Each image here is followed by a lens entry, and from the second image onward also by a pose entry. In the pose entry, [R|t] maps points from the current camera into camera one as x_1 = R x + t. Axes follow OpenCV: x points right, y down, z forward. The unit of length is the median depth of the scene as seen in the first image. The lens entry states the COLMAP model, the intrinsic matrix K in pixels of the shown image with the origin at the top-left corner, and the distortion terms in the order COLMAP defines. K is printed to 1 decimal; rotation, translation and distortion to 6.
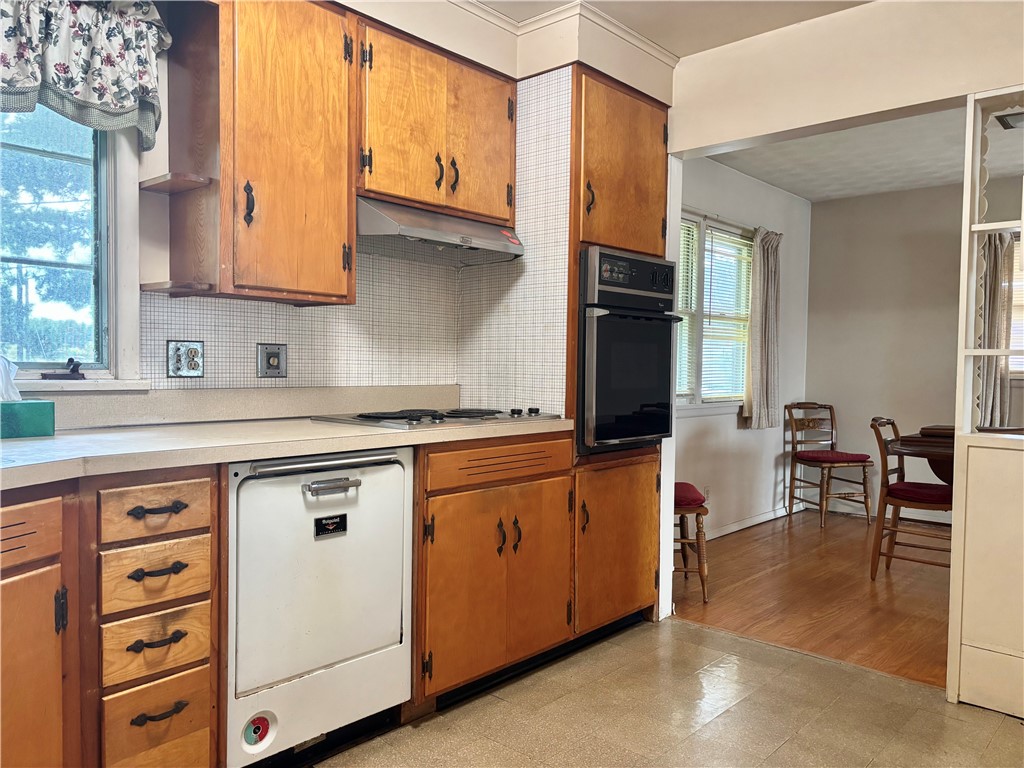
lens RADIAL K [[737.1, 0, 512.0], [0, 737.1, 384.0], [0, 0, 1]] dist [0.002043, -0.058713]
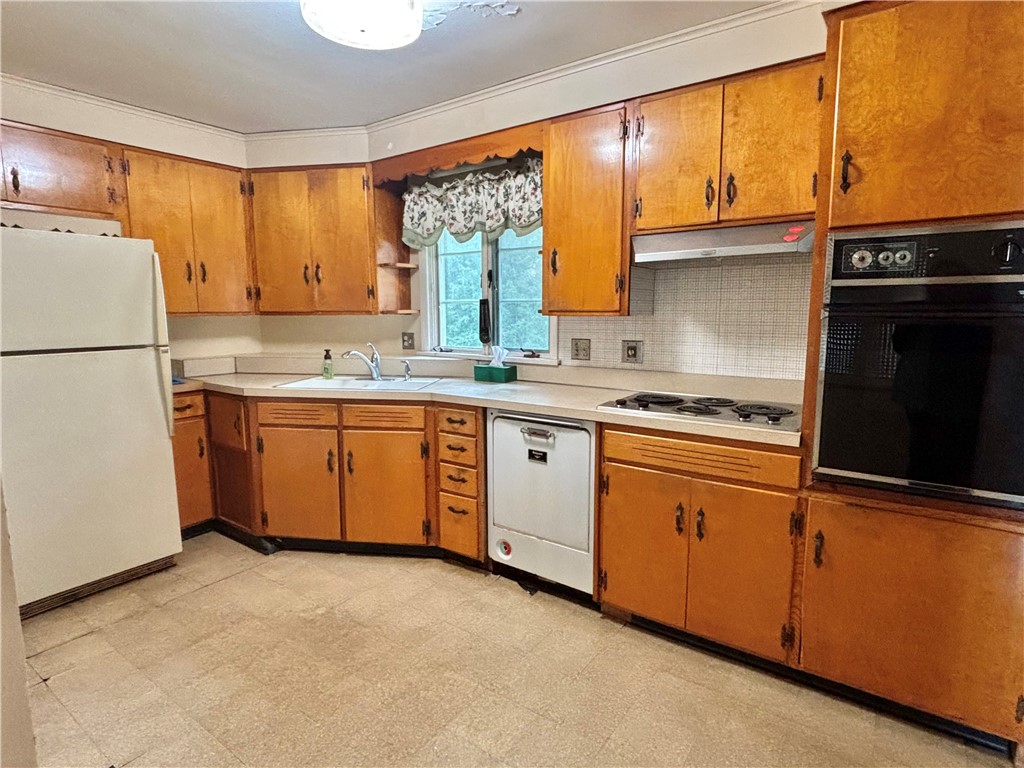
lens RADIAL K [[531.7, 0, 511.6], [0, 531.7, 376.4], [0, 0, 1]] dist [-0.023344, -0.000928]
pose [[0.114943, 0.102159, -0.988105, 0.888177], [-0.023163, 0.994703, 0.100146, -0.103798], [0.993102, 0.011377, 0.116700, 0.769036]]
